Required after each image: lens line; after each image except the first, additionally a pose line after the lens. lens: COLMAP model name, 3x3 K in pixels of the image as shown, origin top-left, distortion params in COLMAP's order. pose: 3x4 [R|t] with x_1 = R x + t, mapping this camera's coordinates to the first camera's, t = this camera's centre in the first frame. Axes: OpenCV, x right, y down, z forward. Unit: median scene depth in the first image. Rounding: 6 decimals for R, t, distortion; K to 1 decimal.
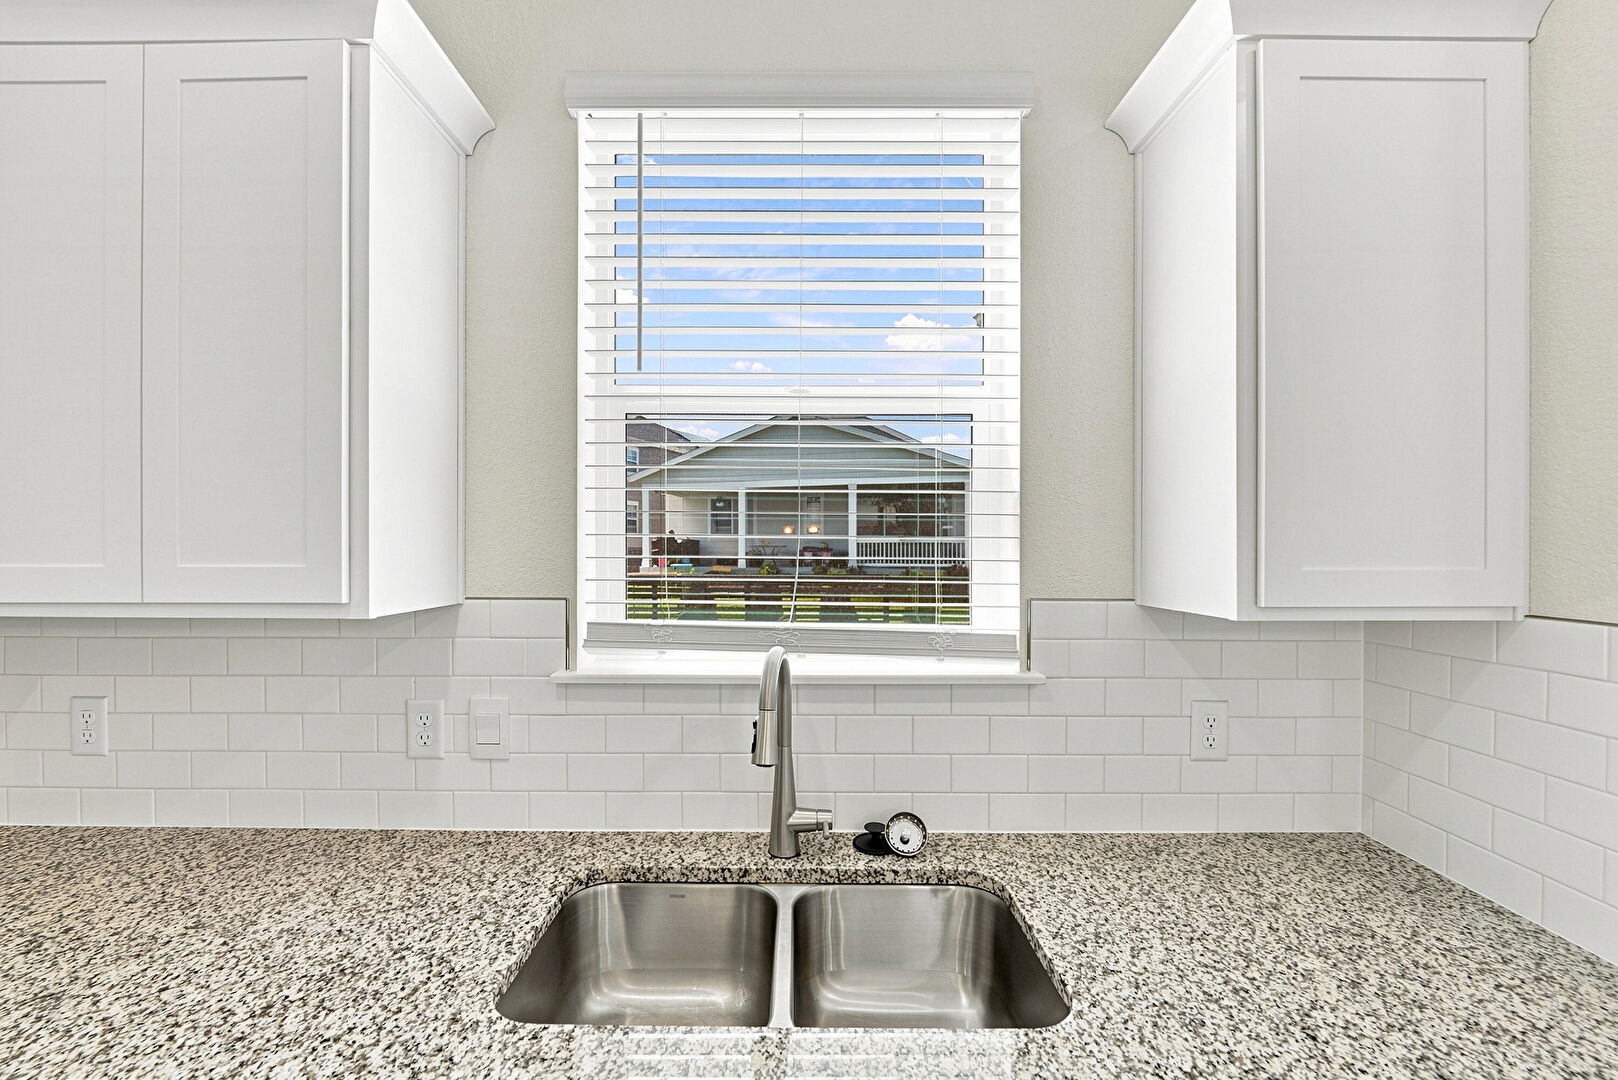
lens RADIAL K [[657.9, 0, 802.1], [0, 657.9, 544.5], [0, 0, 1]] dist [-0.005956, -0.000450]
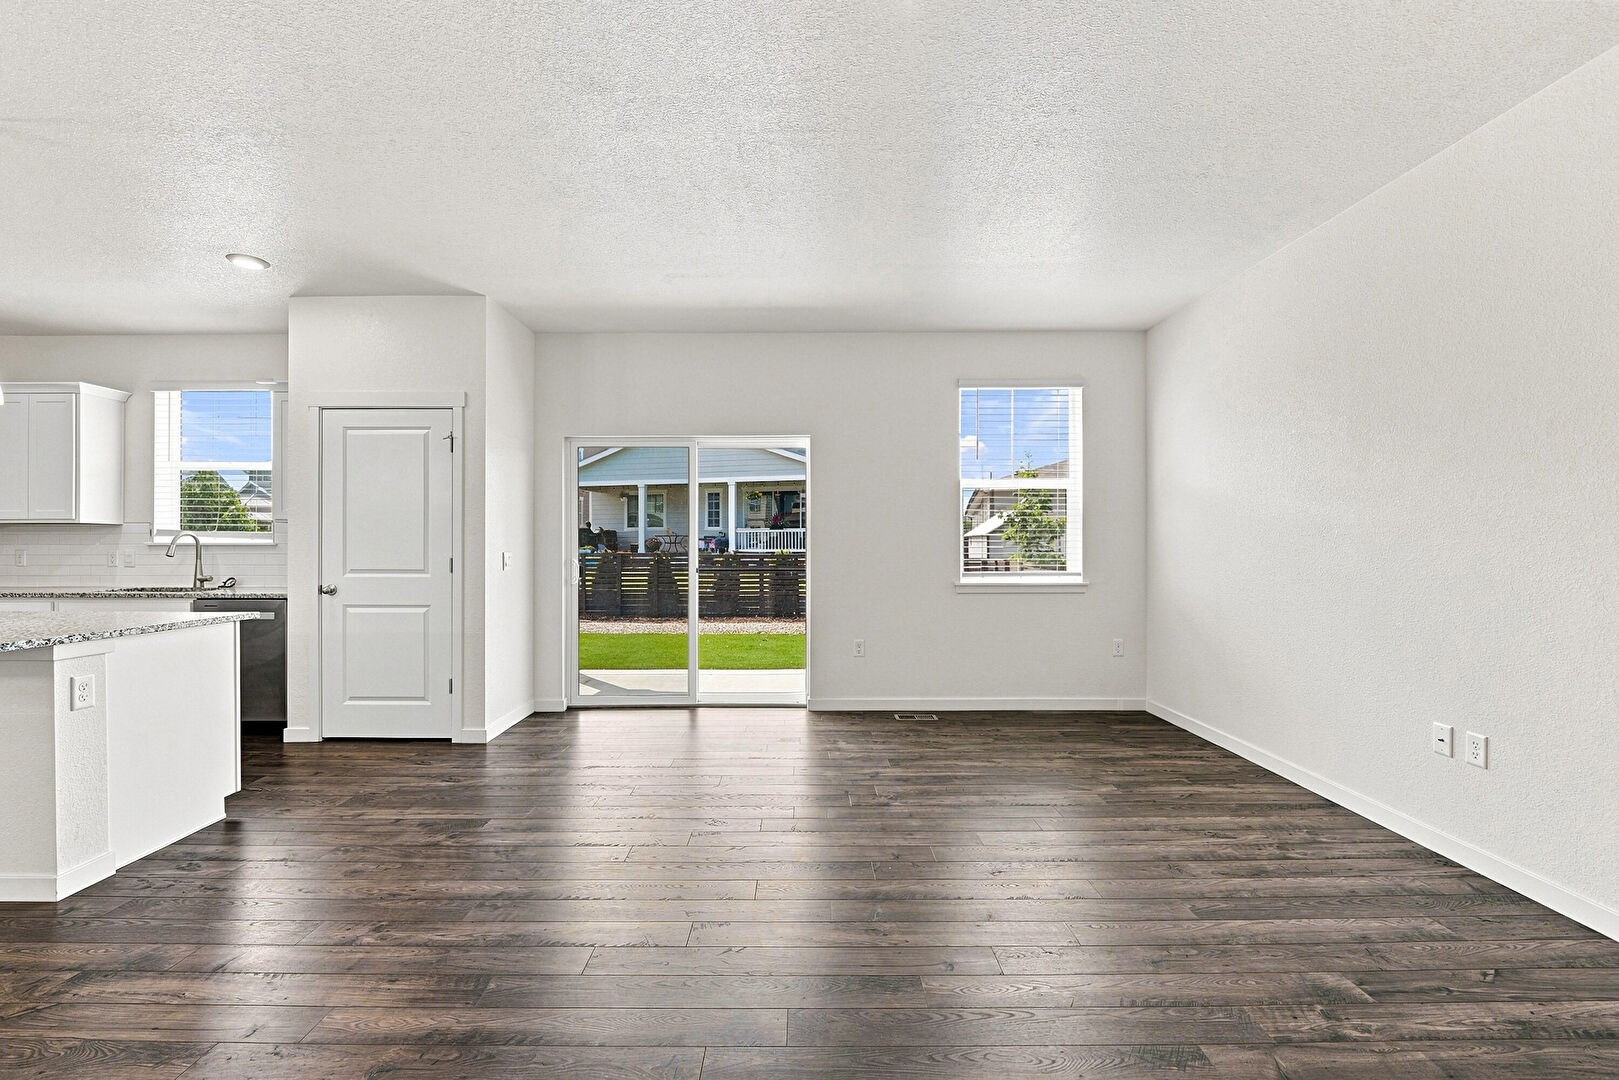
lens RADIAL K [[658.3, 0, 802.6], [0, 658.3, 544.5], [0, 0, 1]] dist [-0.005956, -0.000450]
pose [[0.998732, -0.007445, 0.049792, 3.141886], [0.006979, 0.999930, 0.009526, 0.197180], [-0.049860, -0.009166, 0.998714, -2.877352]]
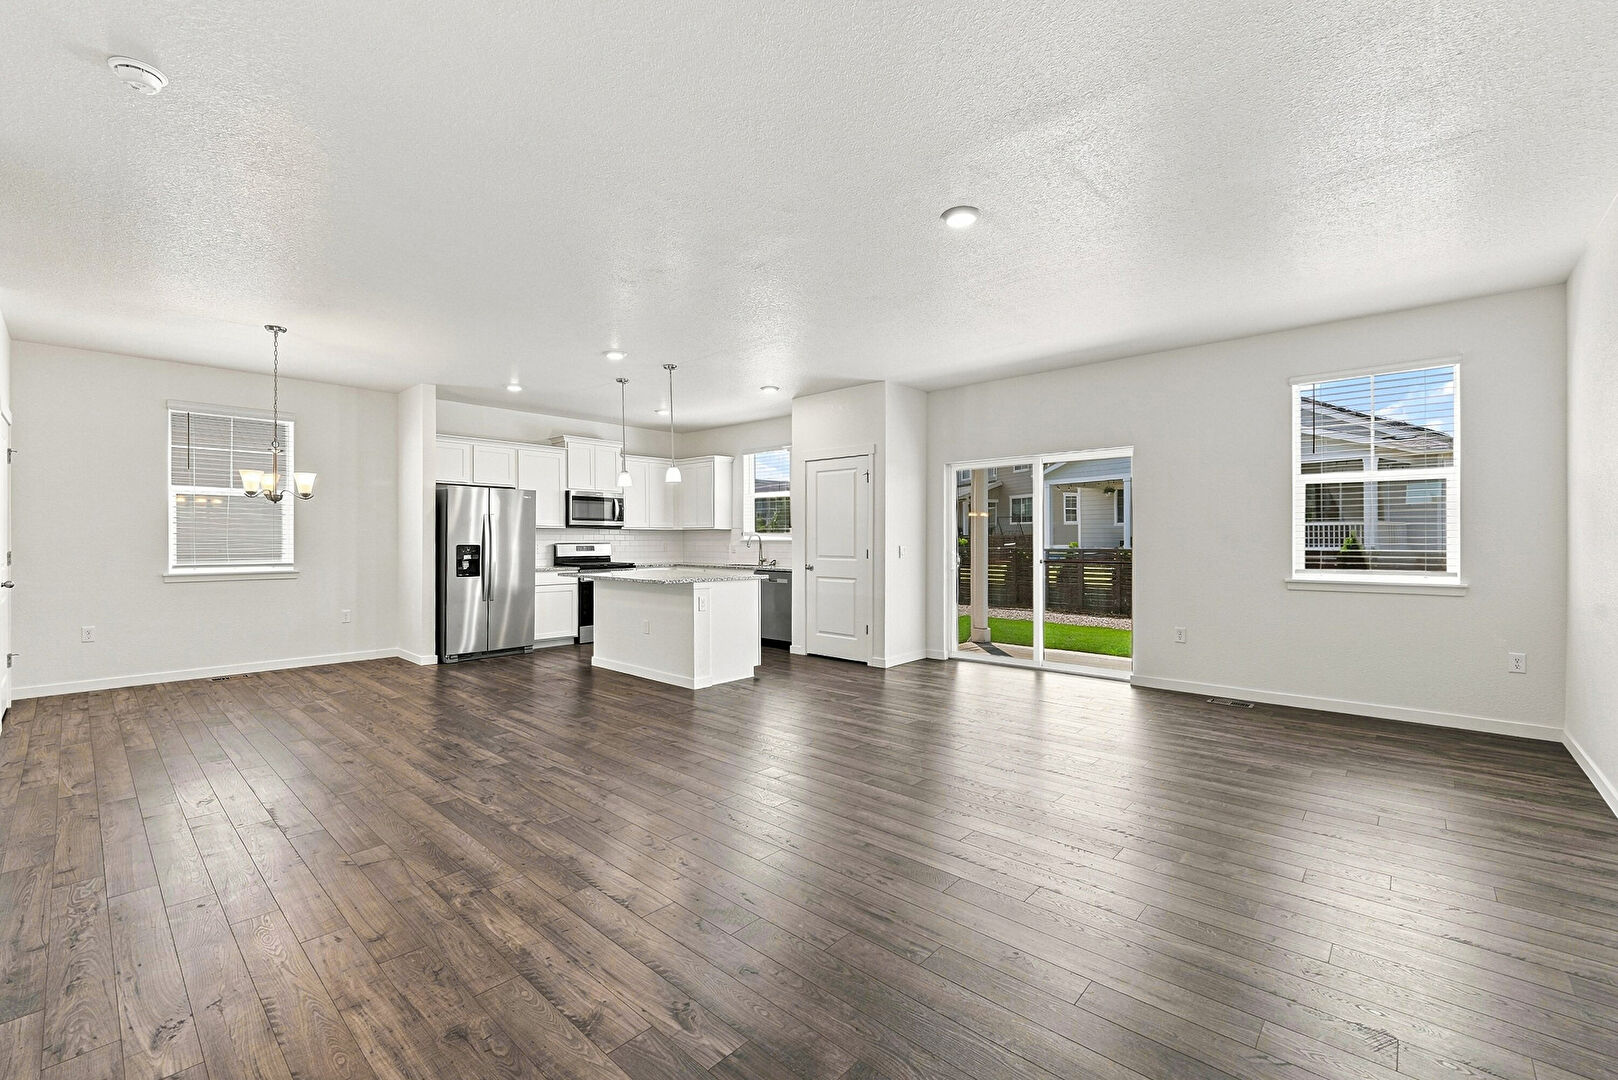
lens RADIAL K [[673.2, 0, 809.0], [0, 673.2, 540.0], [0, 0, 1]] dist [-0.007454, -0.000273]
pose [[0.776473, -0.007073, -0.630111, 4.493994], [0.010959, 0.999937, 0.002279, 0.192794], [0.630056, -0.008675, 0.776502, -3.903259]]
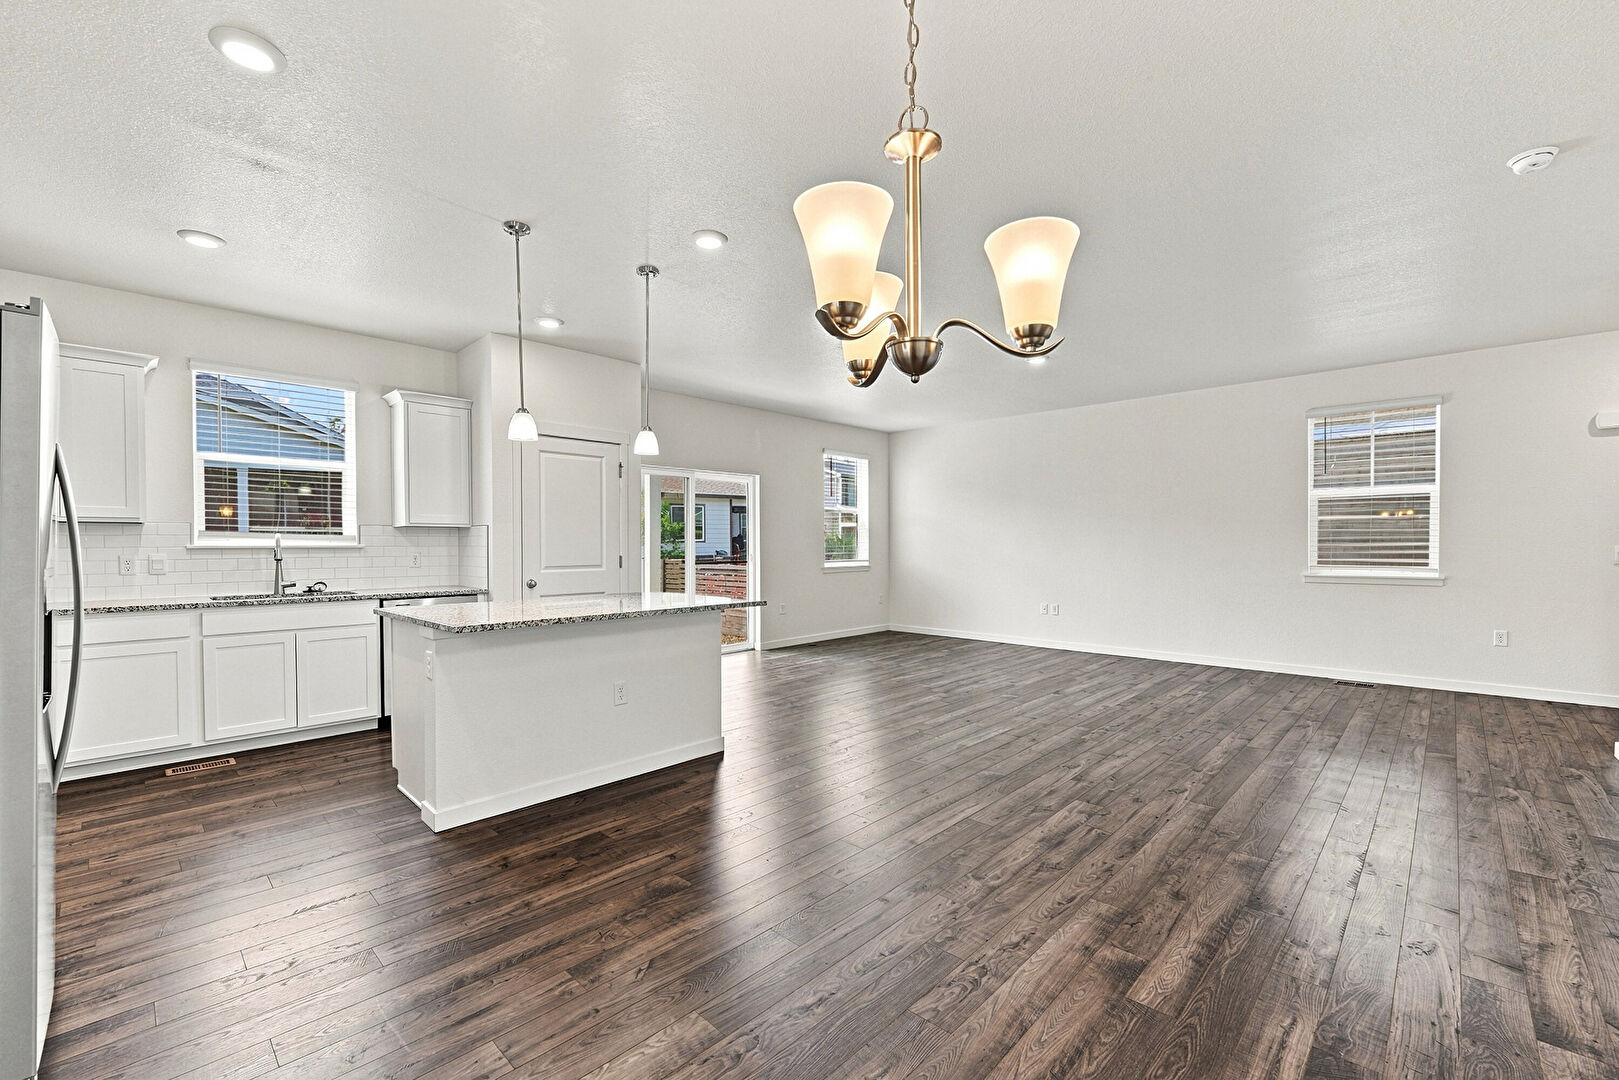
lens RADIAL K [[658.3, 0, 802.6], [0, 658.3, 544.5], [0, 0, 1]] dist [-0.005956, -0.000450]
pose [[0.665236, -0.011398, 0.746546, -0.756491], [0.002638, 0.999913, 0.012915, 0.155959], [-0.746629, -0.006622, 0.665208, -3.346330]]
